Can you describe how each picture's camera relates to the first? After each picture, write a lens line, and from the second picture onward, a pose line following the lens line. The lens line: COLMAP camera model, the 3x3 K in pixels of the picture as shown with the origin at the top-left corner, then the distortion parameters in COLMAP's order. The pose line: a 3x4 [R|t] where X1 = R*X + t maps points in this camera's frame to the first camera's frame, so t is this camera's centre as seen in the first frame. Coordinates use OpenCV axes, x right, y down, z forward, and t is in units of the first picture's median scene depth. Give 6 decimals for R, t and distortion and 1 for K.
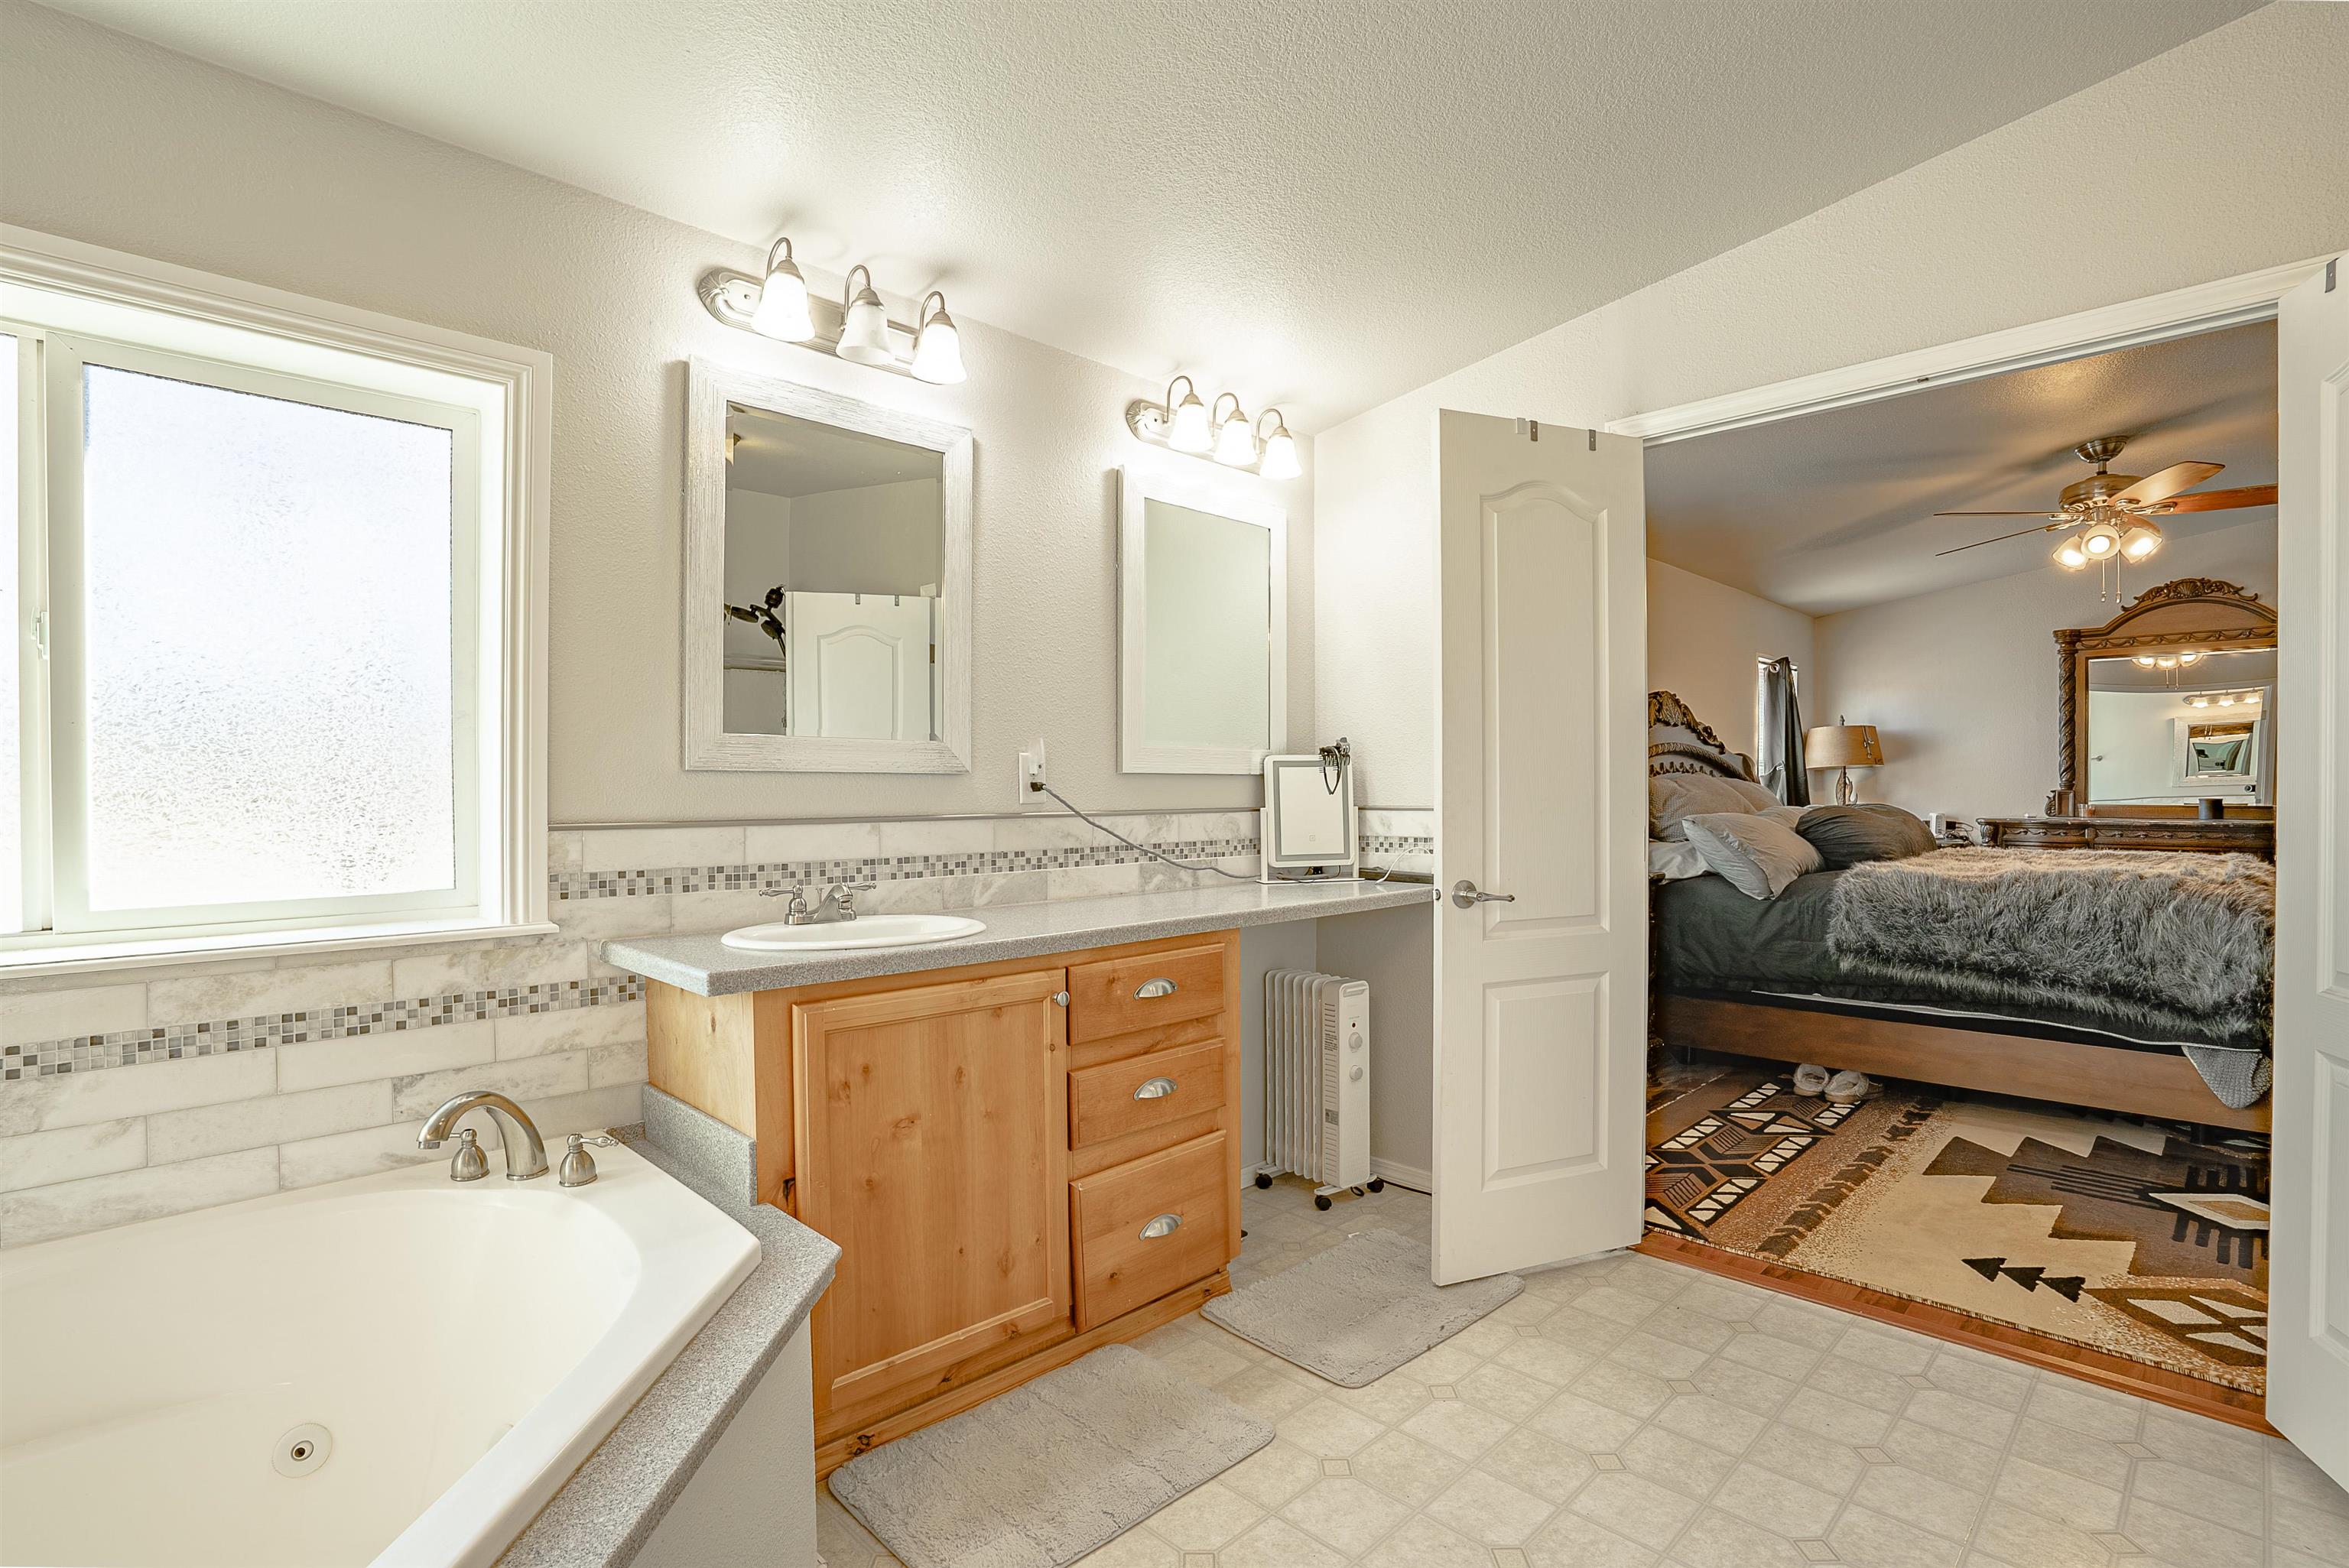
lens RADIAL K [[1098.4, 0, 1140.1], [0, 1098.4, 804.5], [0, 0, 1]] dist [-0.063249, 0.018713]
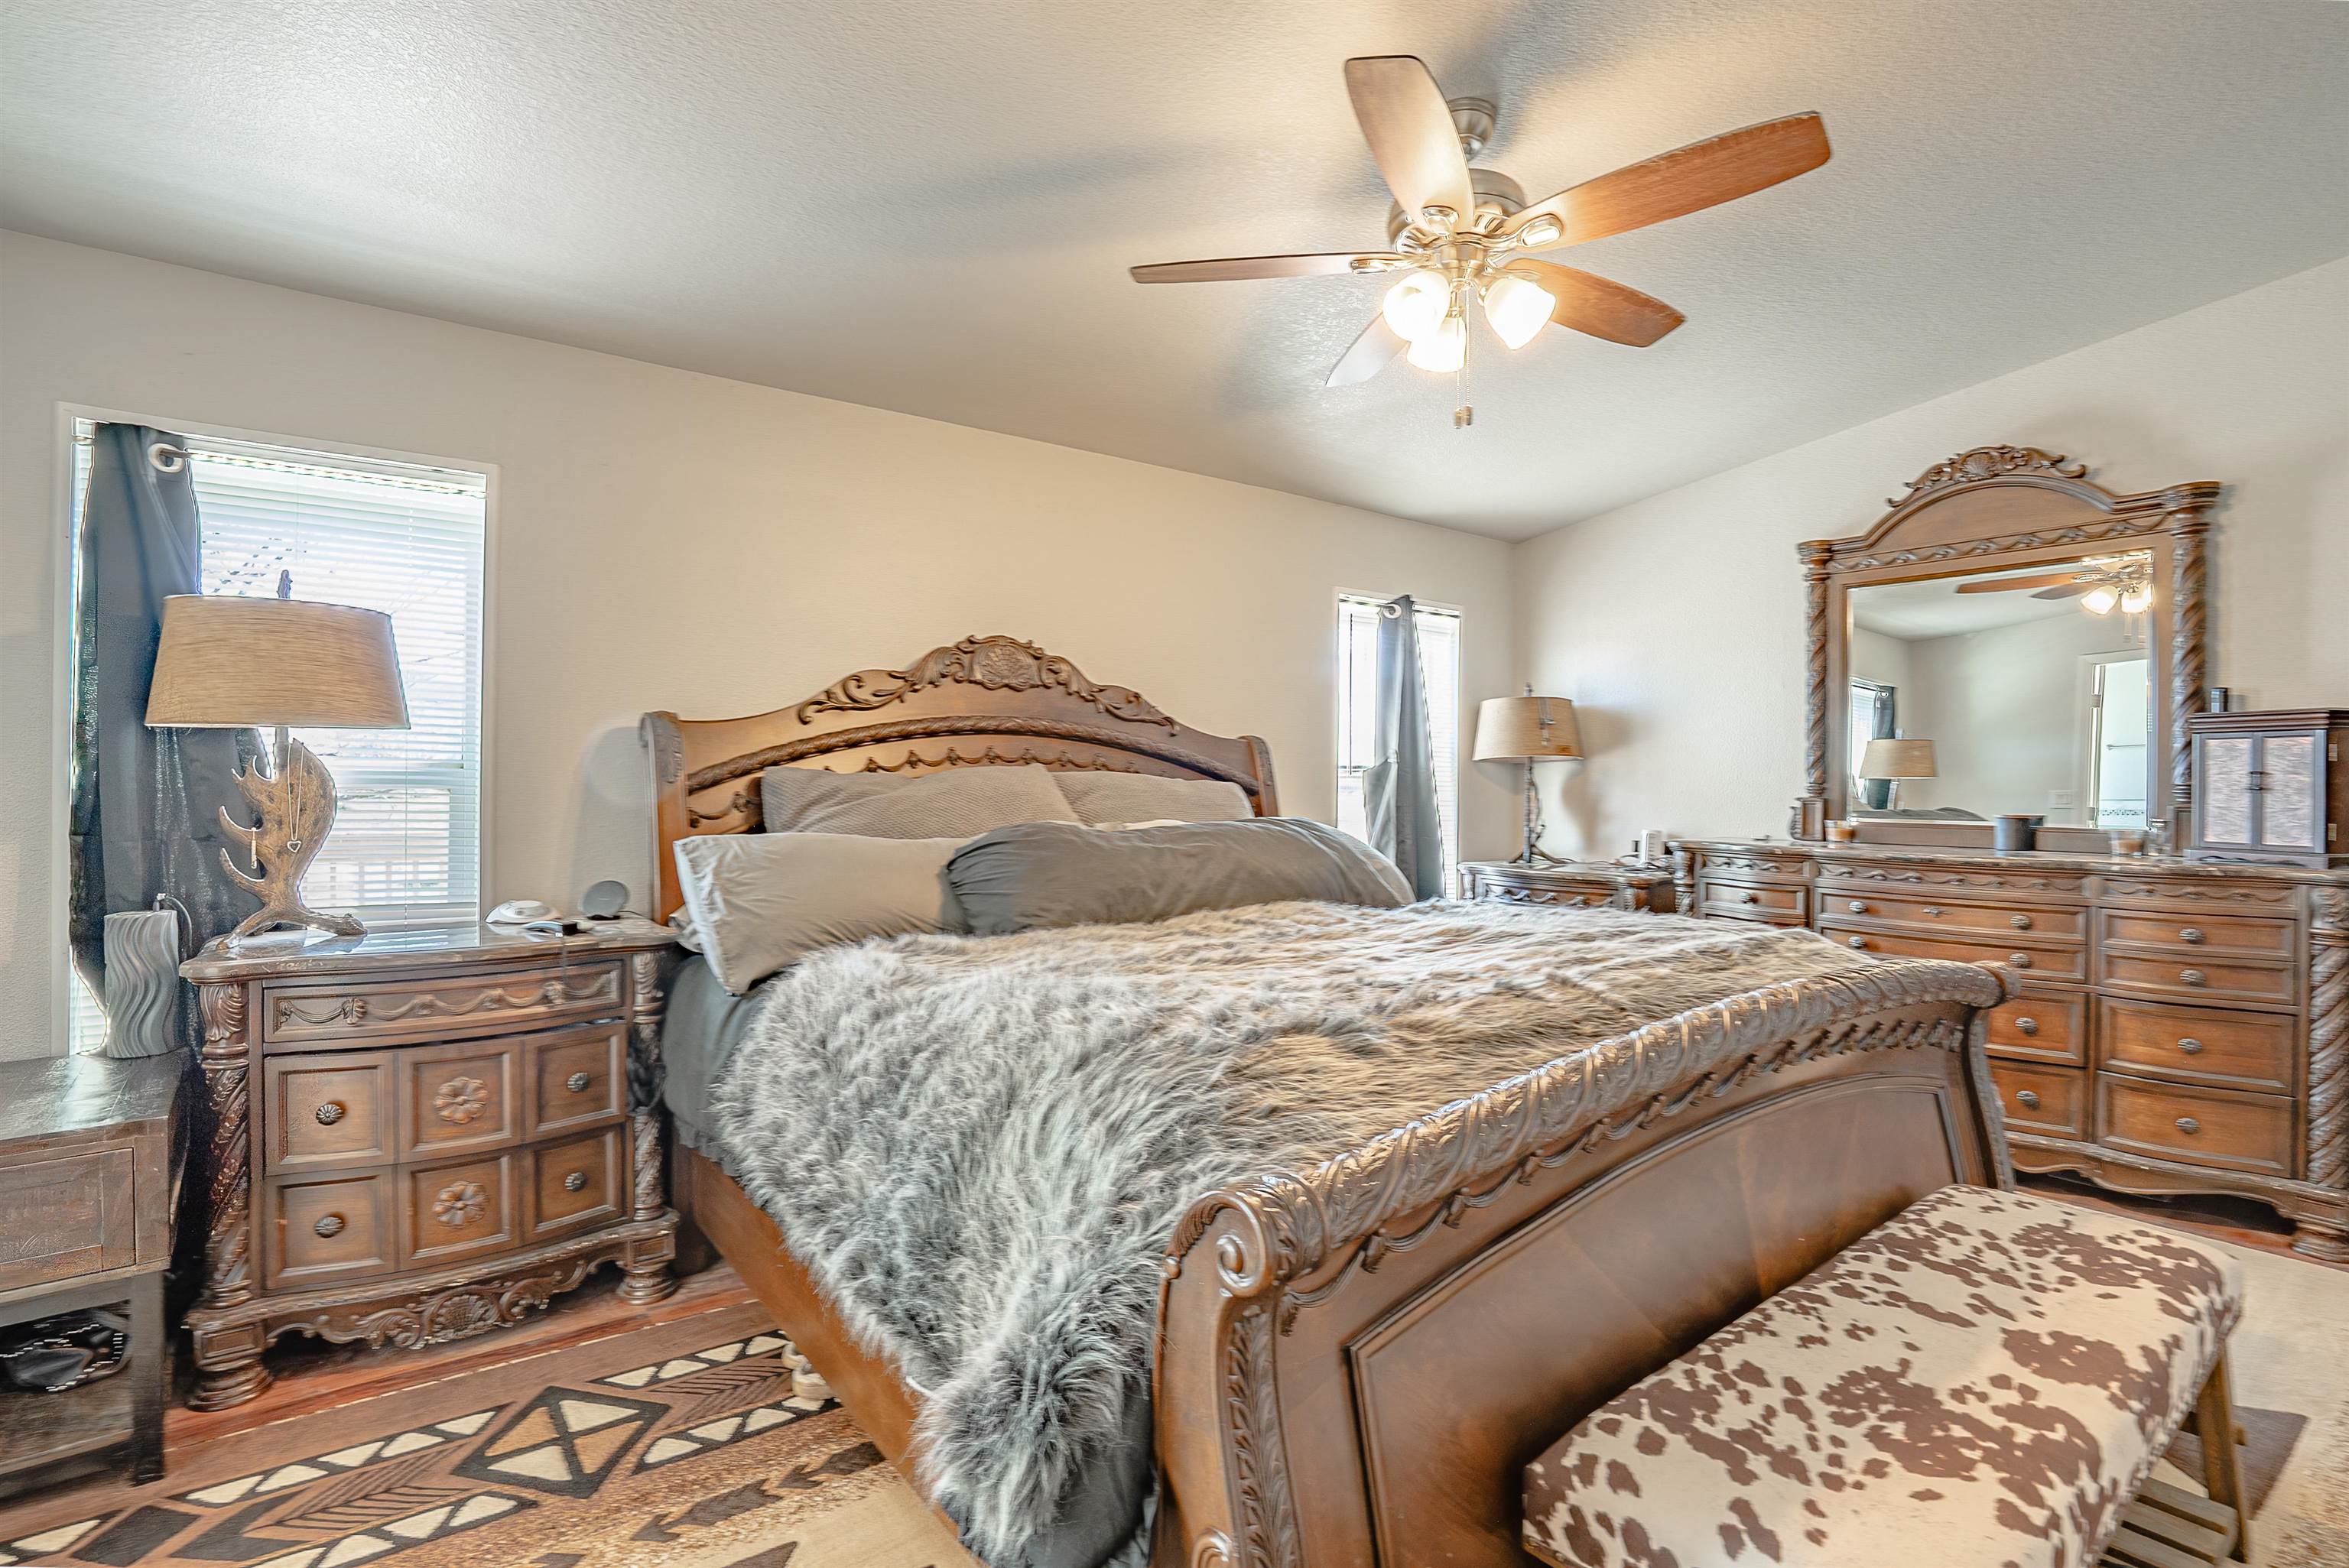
lens RADIAL K [[1145.3, 0, 1174.5], [0, 1145.3, 784.0], [0, 0, 1]] dist [-0.062180, 0.022972]
pose [[0.995476, 0.015044, -0.093818, 0.568245], [-0.016371, 0.999776, -0.013398, -0.007003], [0.093595, 0.014873, 0.995499, 0.308018]]
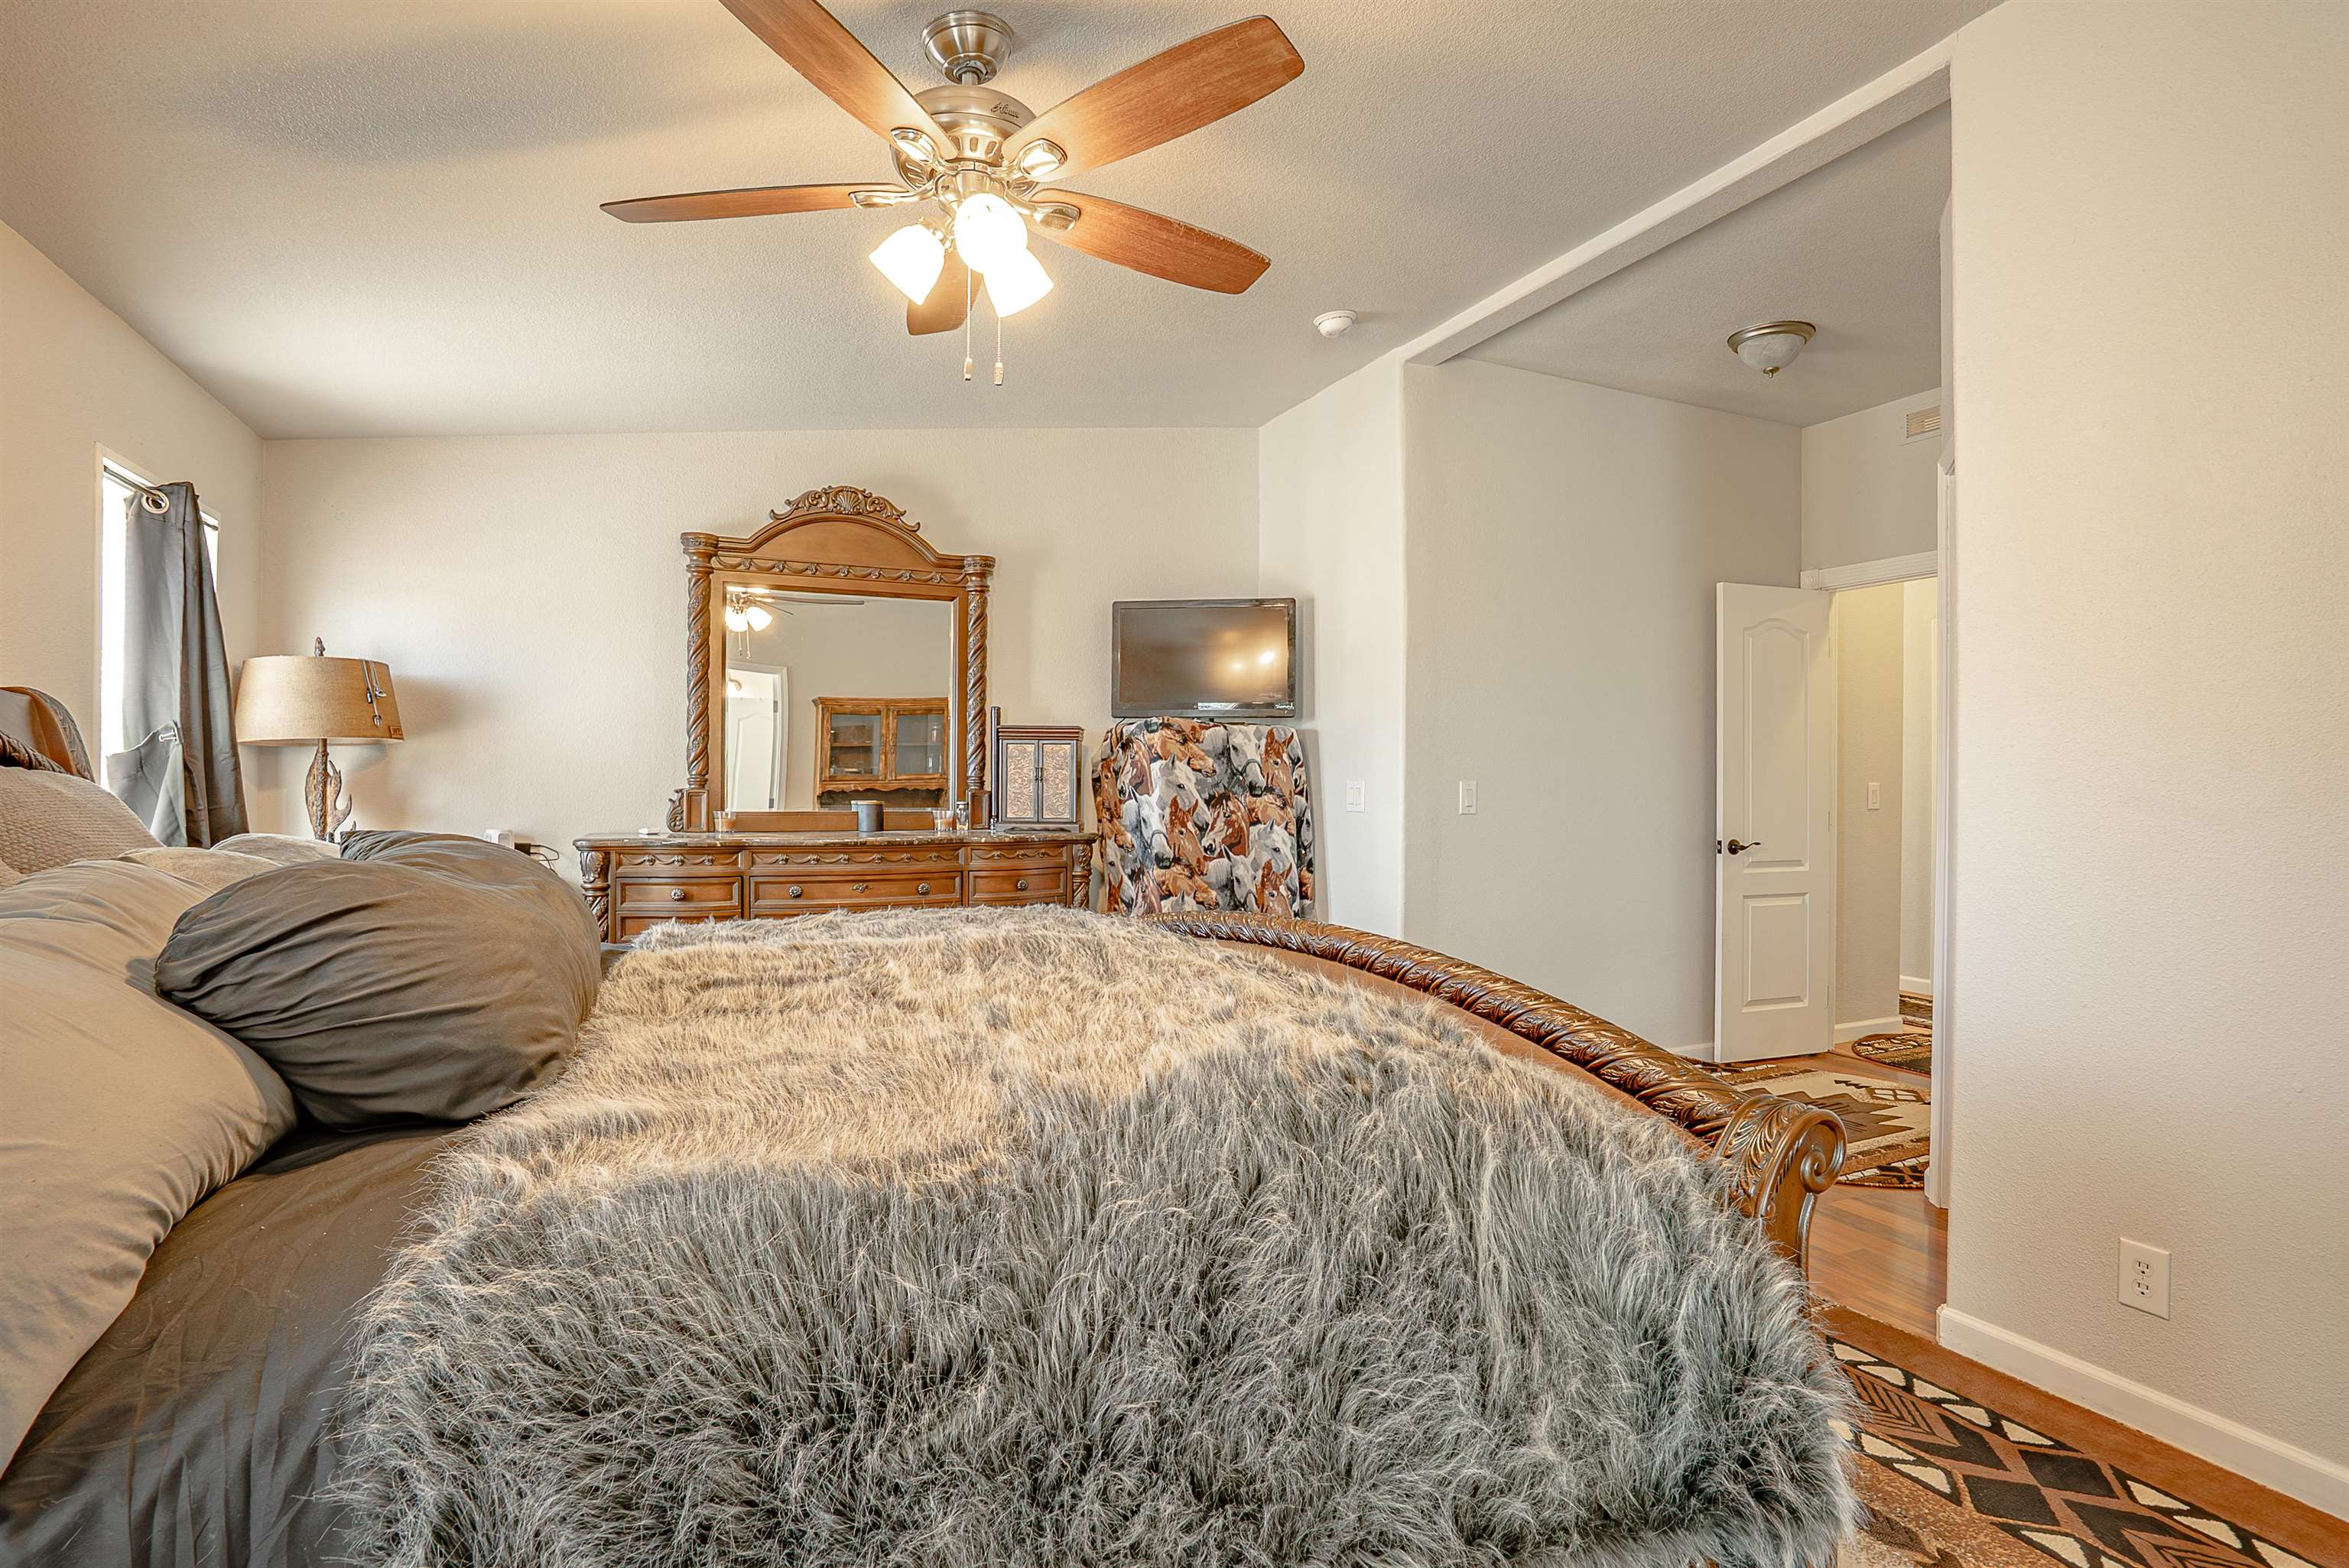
lens RADIAL K [[1145.3, 0, 1174.5], [0, 1145.3, 784.0], [0, 0, 1]] dist [-0.062180, 0.022972]
pose [[0.317192, 0.004269, 0.948352, 0.332062], [0.005104, 0.999968, -0.006208, -0.011342], [-0.948348, 0.006810, 0.317160, 0.524188]]
